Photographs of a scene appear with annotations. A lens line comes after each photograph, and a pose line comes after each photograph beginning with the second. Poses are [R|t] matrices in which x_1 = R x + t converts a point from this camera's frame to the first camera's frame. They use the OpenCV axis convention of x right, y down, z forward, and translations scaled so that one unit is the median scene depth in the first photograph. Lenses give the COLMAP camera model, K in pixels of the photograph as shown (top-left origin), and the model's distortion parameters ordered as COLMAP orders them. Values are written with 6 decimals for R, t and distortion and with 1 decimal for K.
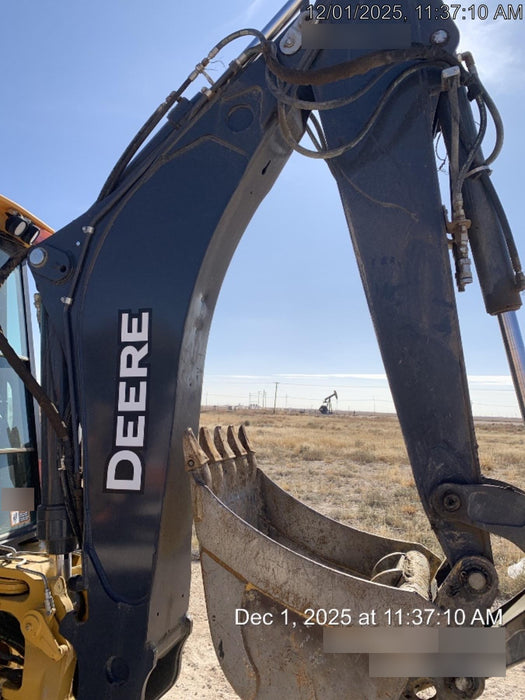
lens RADIAL K [[530.4, 0, 270.0], [0, 530.4, 348.3], [0, 0, 1]] dist [0.014055, -0.011186]
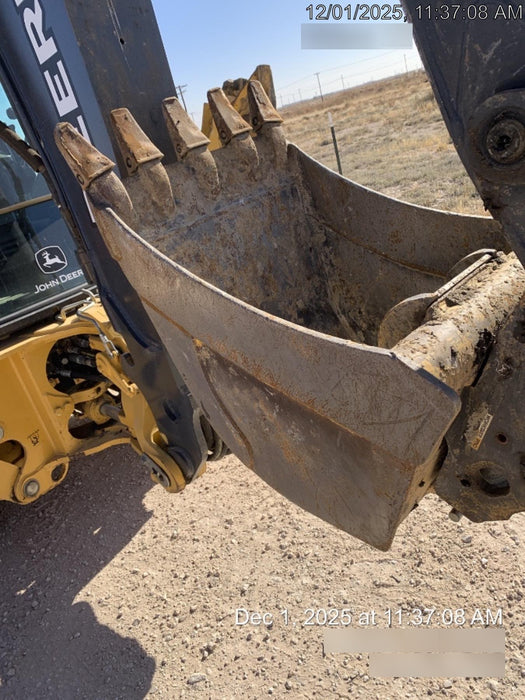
lens RADIAL K [[530.4, 0, 267.4], [0, 530.4, 347.8], [0, 0, 1]] dist [0.014055, -0.011186]
pose [[0.833925, -0.037161, -0.550626, 0.309417], [0.337388, 0.823897, 0.455371, 0.134176], [0.436737, -0.565519, 0.699606, 0.426397]]
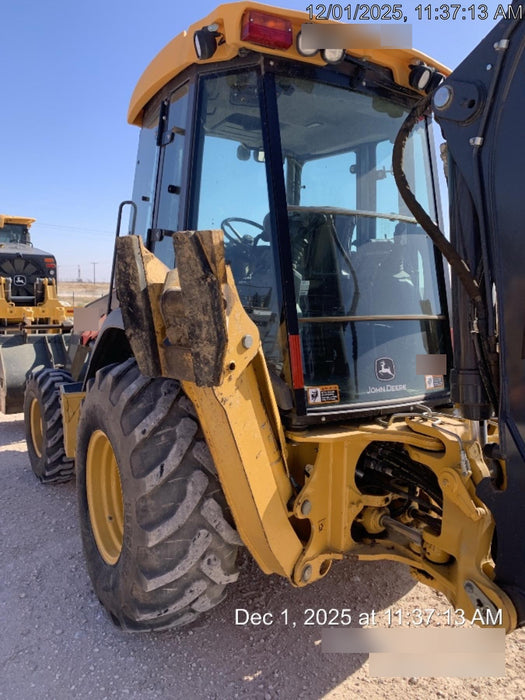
lens RADIAL K [[530.4, 0, 266.9], [0, 530.4, 356.0], [0, 0, 1]] dist [0.014055, -0.011186]
pose [[0.738980, 0.055973, -0.671398, -0.034379], [0.093729, 0.978311, 0.184723, 0.060875], [0.667176, -0.199436, 0.717706, 0.083540]]
